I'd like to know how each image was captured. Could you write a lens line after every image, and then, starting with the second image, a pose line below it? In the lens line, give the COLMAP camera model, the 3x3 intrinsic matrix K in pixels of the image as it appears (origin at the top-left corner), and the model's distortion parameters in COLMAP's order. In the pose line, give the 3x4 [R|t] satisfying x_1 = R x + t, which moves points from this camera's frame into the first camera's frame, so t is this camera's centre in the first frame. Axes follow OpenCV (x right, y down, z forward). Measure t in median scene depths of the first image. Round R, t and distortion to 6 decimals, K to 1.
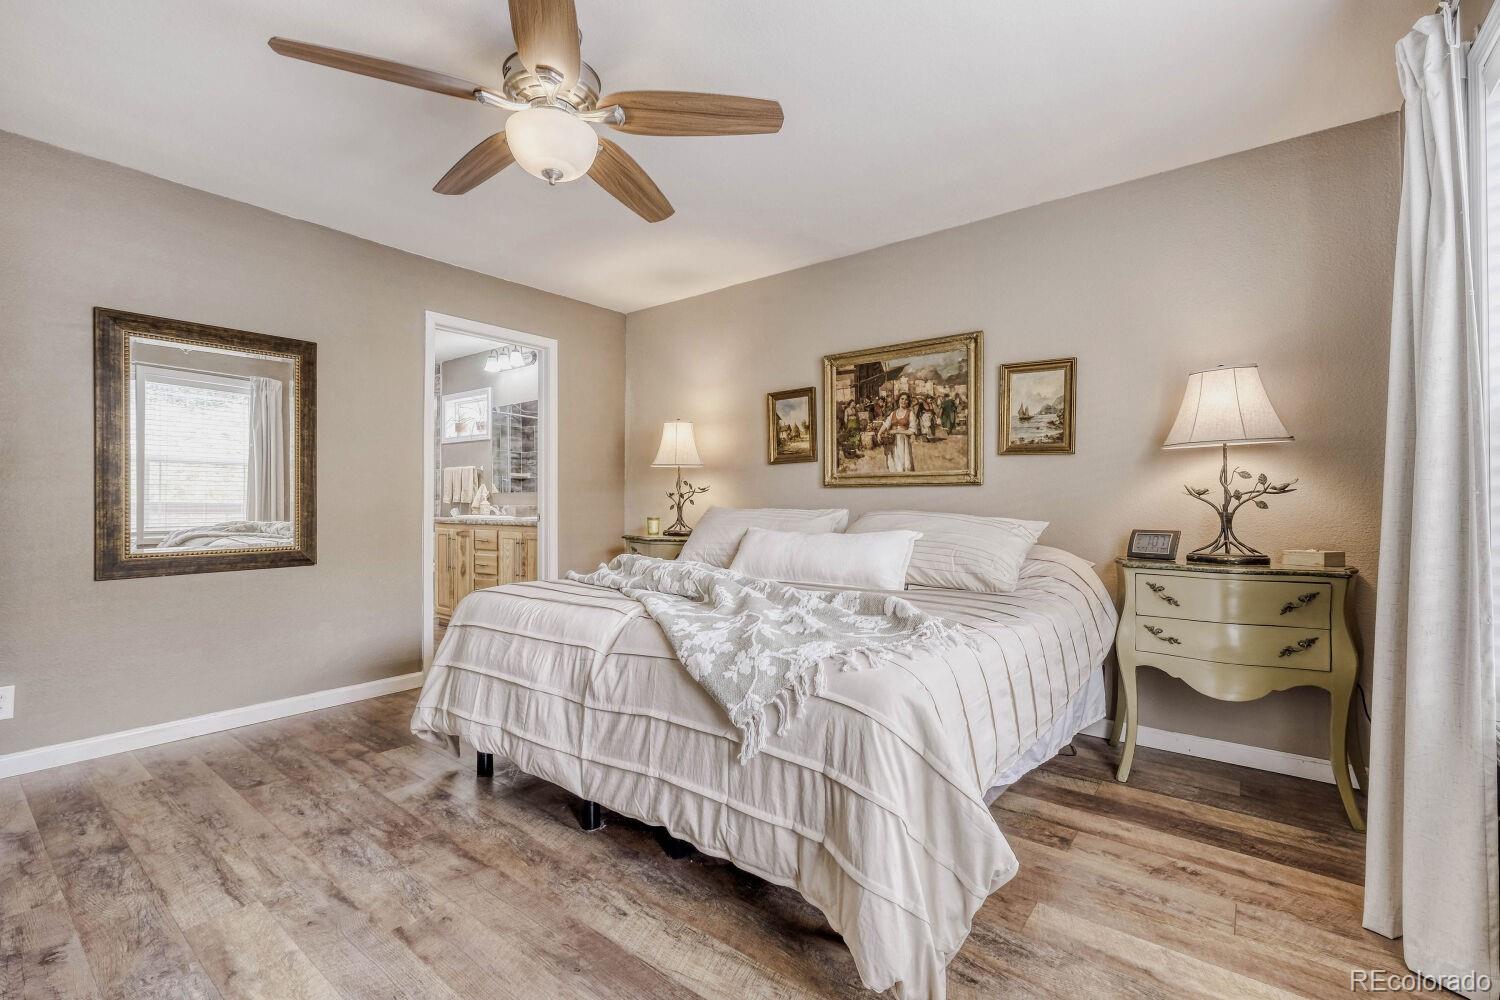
lens RADIAL K [[658.6, 0, 743.5], [0, 658.6, 500.2], [0, 0, 1]] dist [-0.011789, 0.005131]
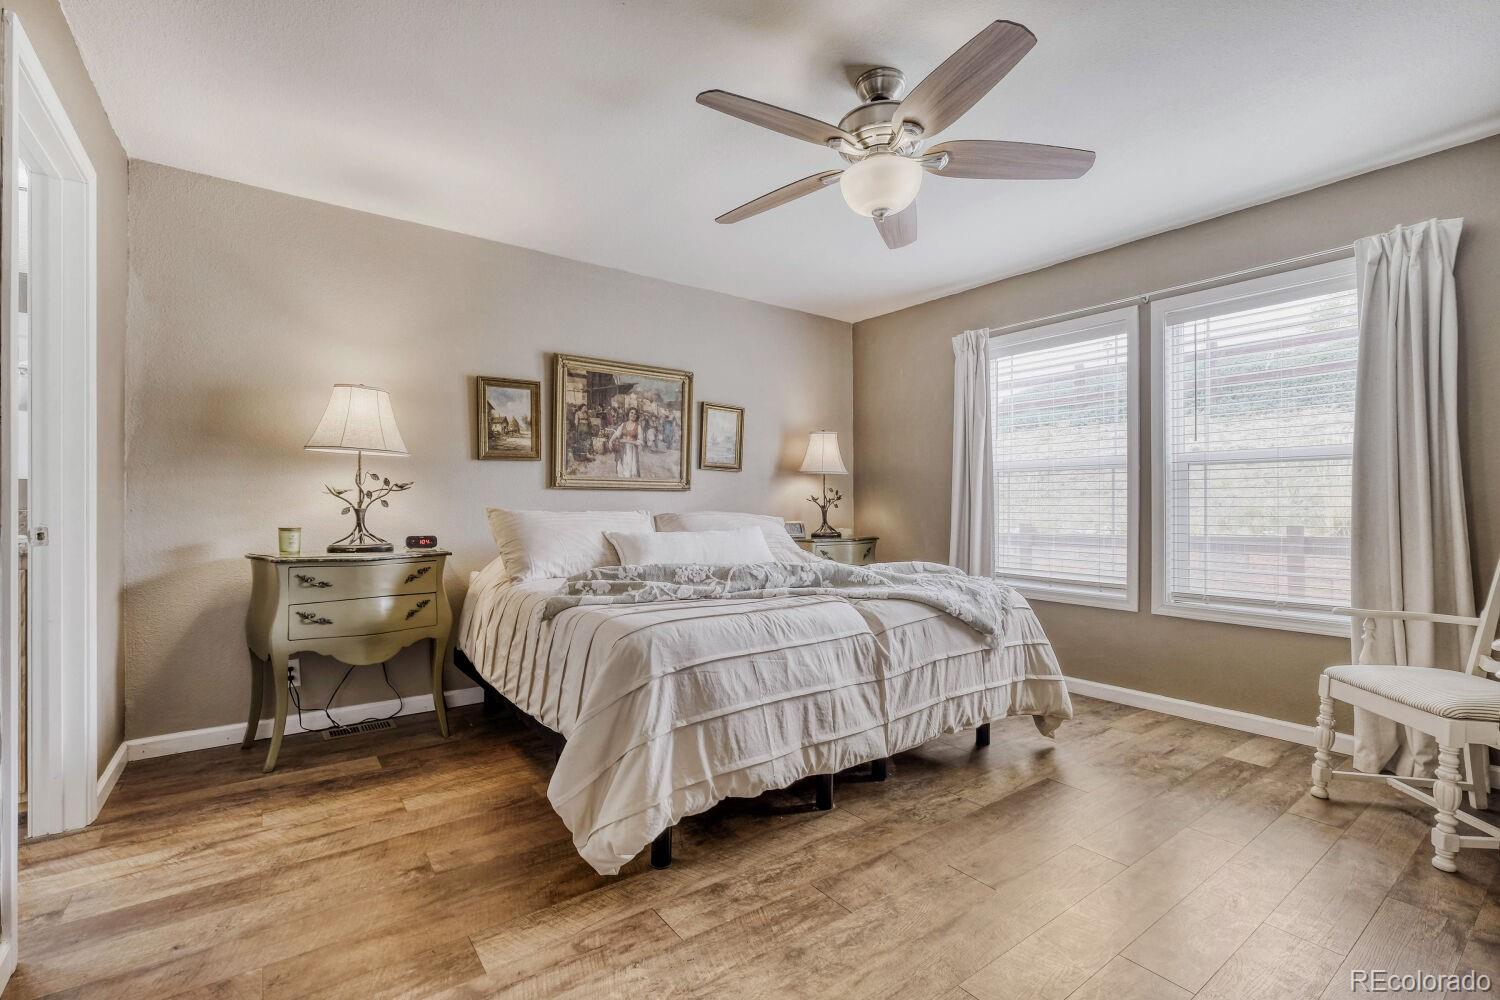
lens RADIAL K [[658.6, 0, 742.1], [0, 658.6, 491.4], [0, 0, 1]] dist [-0.011789, 0.005131]
pose [[0.270666, 0.016344, 0.962535, -0.794284], [-0.007161, 0.999862, -0.014964, -0.002670], [-0.962647, -0.002842, 0.270746, 0.505923]]
